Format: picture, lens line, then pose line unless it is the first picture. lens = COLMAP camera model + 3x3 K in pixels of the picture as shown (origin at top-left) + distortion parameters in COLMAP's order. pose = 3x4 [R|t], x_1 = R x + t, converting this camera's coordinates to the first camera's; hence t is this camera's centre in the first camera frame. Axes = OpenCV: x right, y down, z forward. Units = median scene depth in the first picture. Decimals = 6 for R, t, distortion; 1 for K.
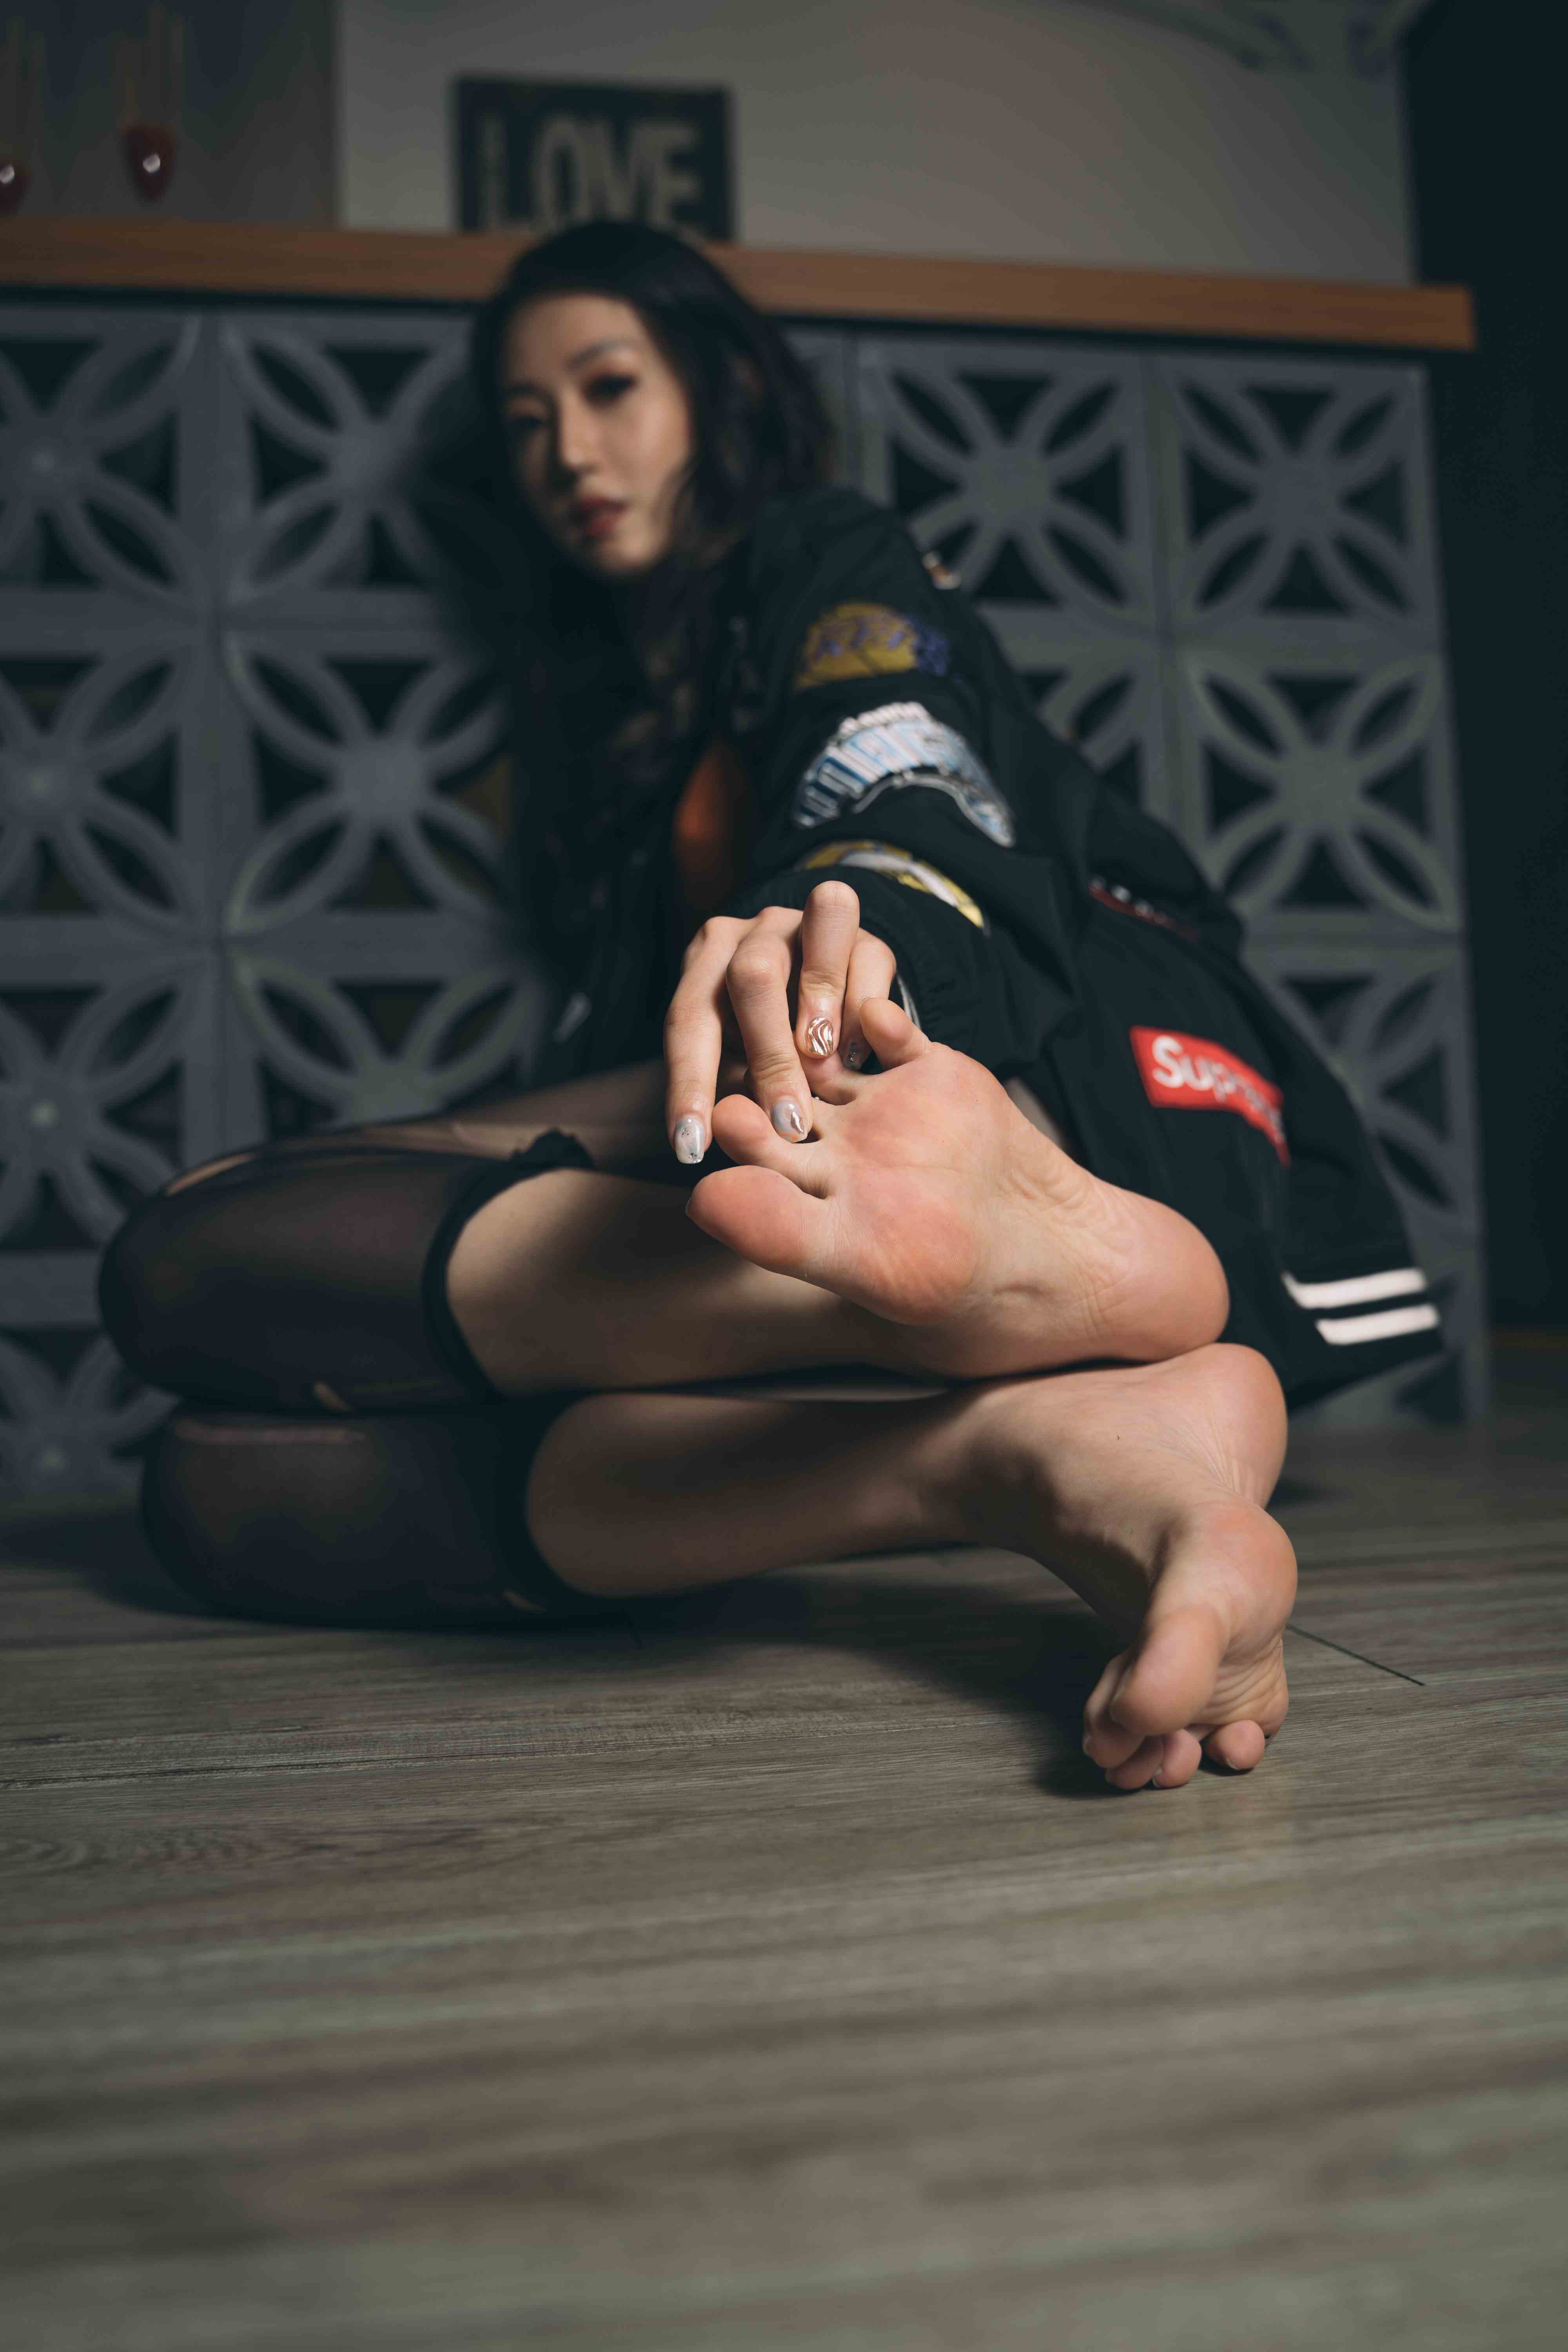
lens RADIAL K [[1935.1, 0, 797.9], [0, 1935.1, 1183.2], [0, 0, 1]] dist [-0.105256, 0.081602]
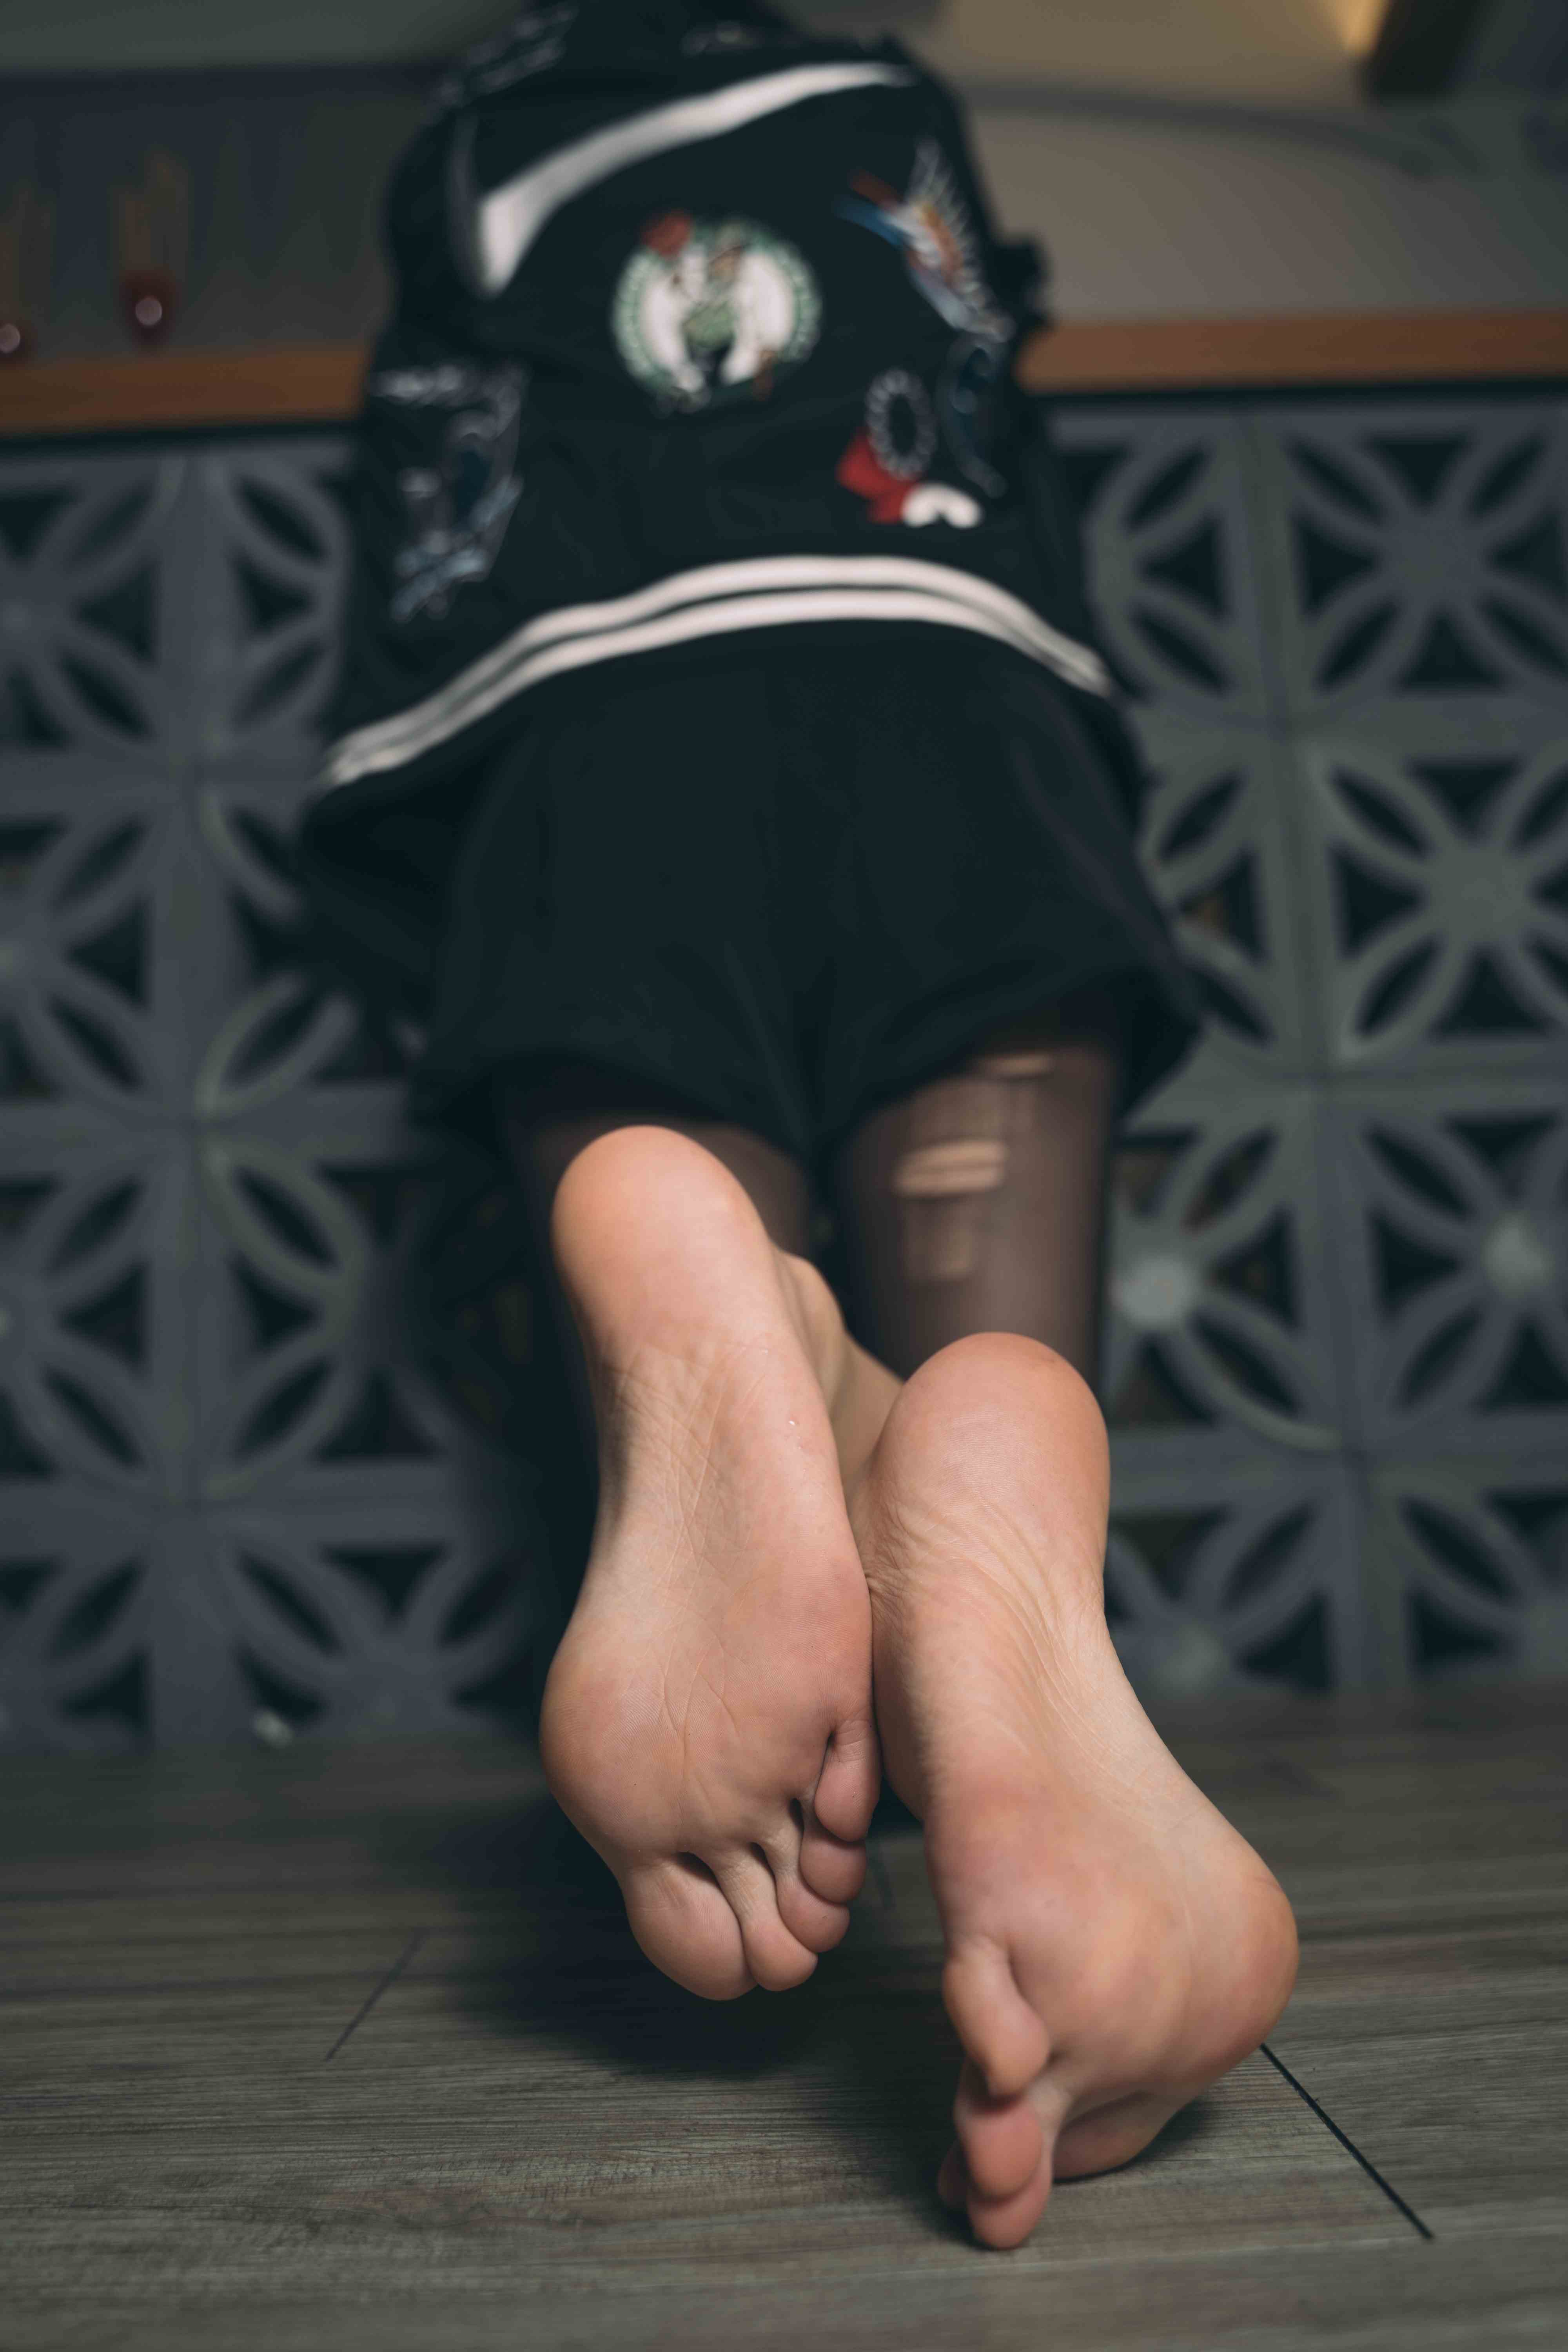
lens RADIAL K [[1935.1, 0, 784.5], [0, 1935.1, 1181.8], [0, 0, 1]] dist [-0.105256, 0.081602]
pose [[0.988282, -0.036603, -0.148186, 0.102414], [0.020742, 0.994022, -0.107195, 0.001320], [0.151223, 0.102865, 0.983133, 0.168375]]
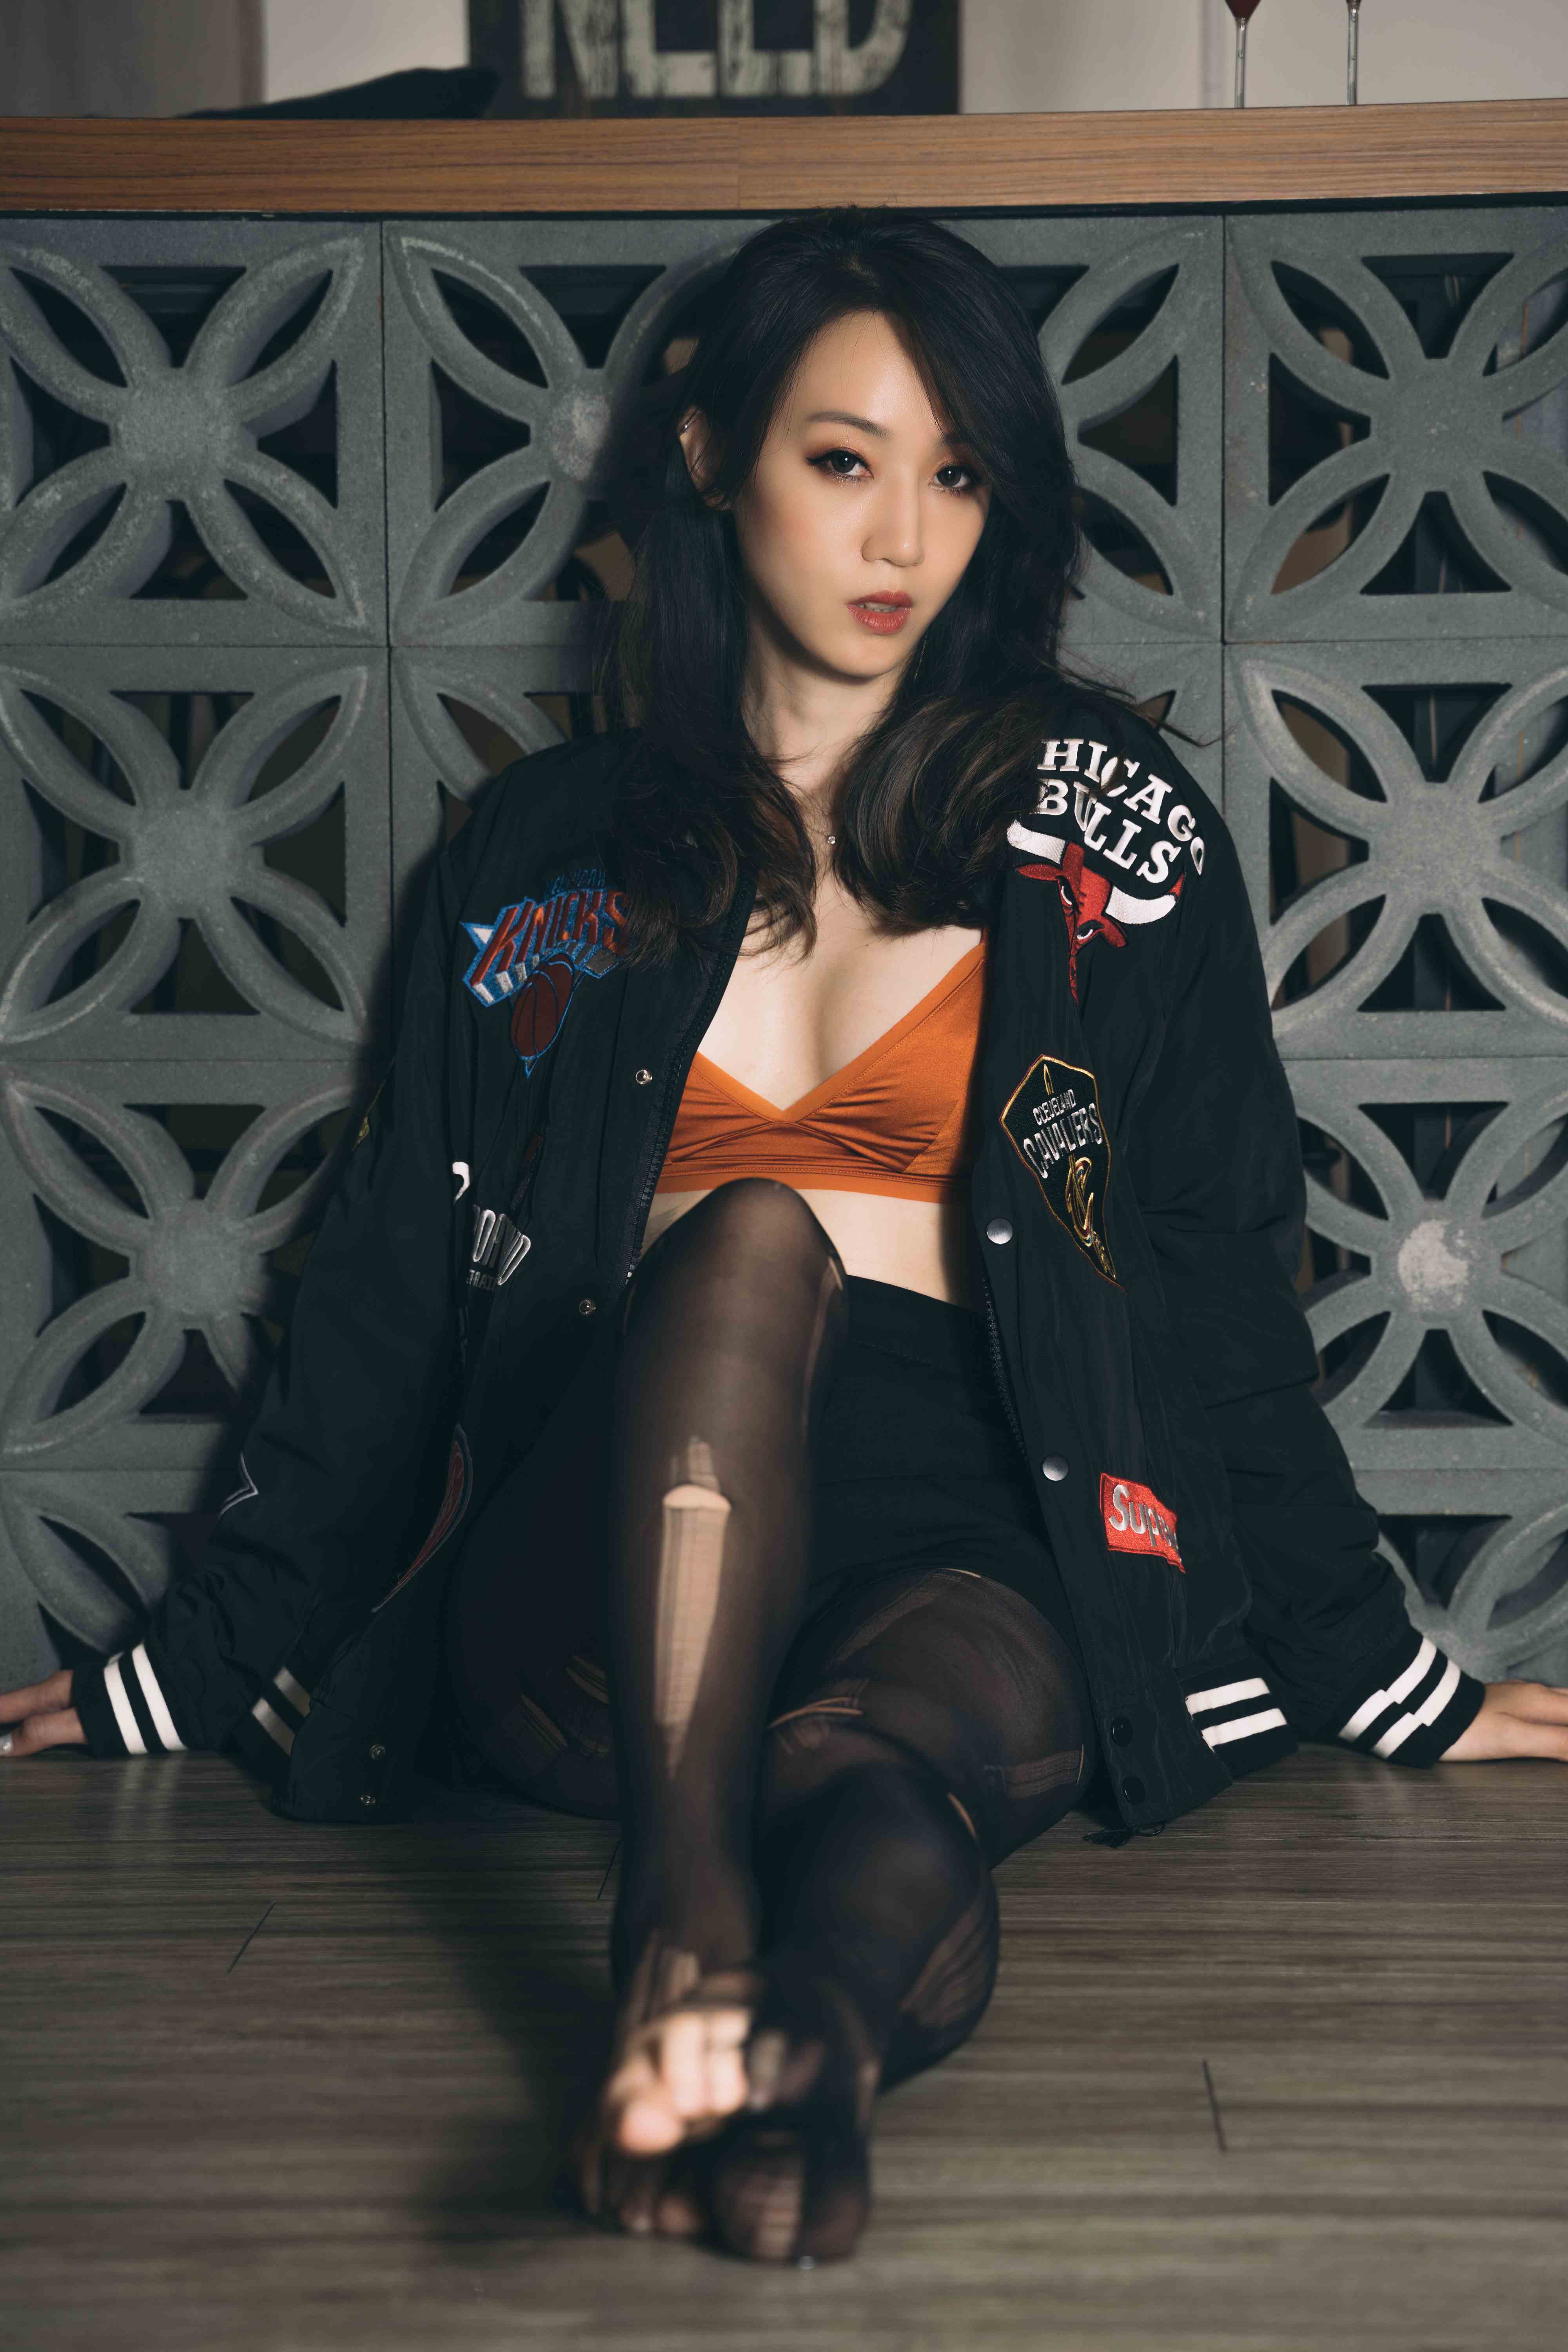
lens RADIAL K [[5013.3, 0, 792.8], [0, 5013.3, 1184.3], [0, 0, 1]] dist [0.329316, 0.000000]
pose [[0.980454, 0.040965, -0.192436, 0.450521], [-0.018399, 0.992888, 0.117623, -0.331059], [0.195886, -0.111783, 0.974235, -1.036460]]
